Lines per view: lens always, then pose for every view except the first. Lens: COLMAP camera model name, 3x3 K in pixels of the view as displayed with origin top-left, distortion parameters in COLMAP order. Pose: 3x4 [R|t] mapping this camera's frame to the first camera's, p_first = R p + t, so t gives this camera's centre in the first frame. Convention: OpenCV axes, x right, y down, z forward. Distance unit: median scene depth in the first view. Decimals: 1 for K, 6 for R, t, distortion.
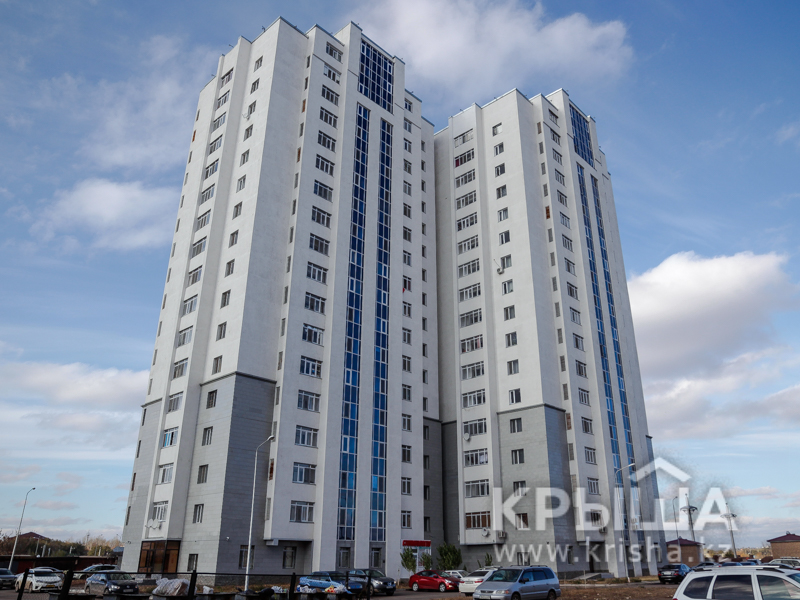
lens RADIAL K [[616.4, 0, 400.0], [0, 616.4, 300.0], [0, 0, 1]] dist [-0.051442, 0.000974]
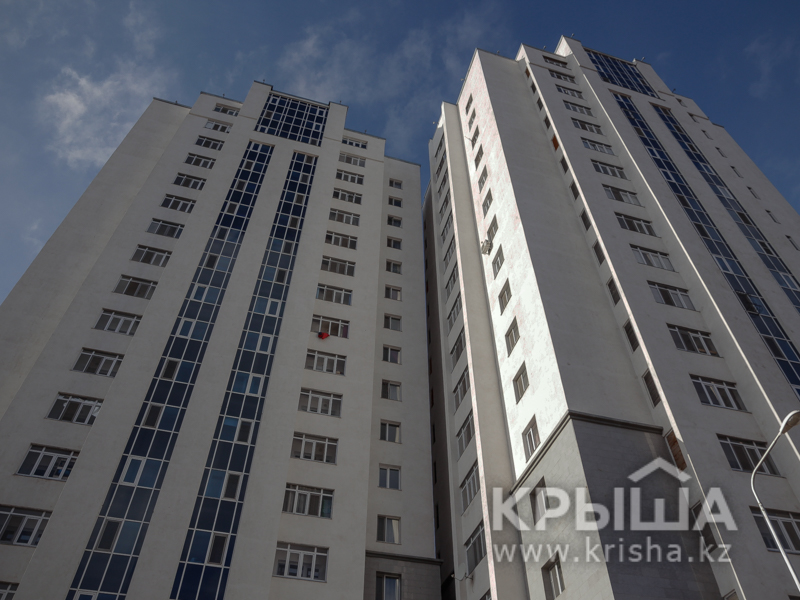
lens RADIAL K [[616.4, 0, 400.0], [0, 616.4, 300.0], [0, 0, 1]] dist [-0.051442, 0.000974]
pose [[0.868271, -0.380010, -0.318901, 0.261686], [0.209798, 0.863791, -0.458094, 0.233065], [0.449544, 0.330845, 0.829730, 0.552293]]
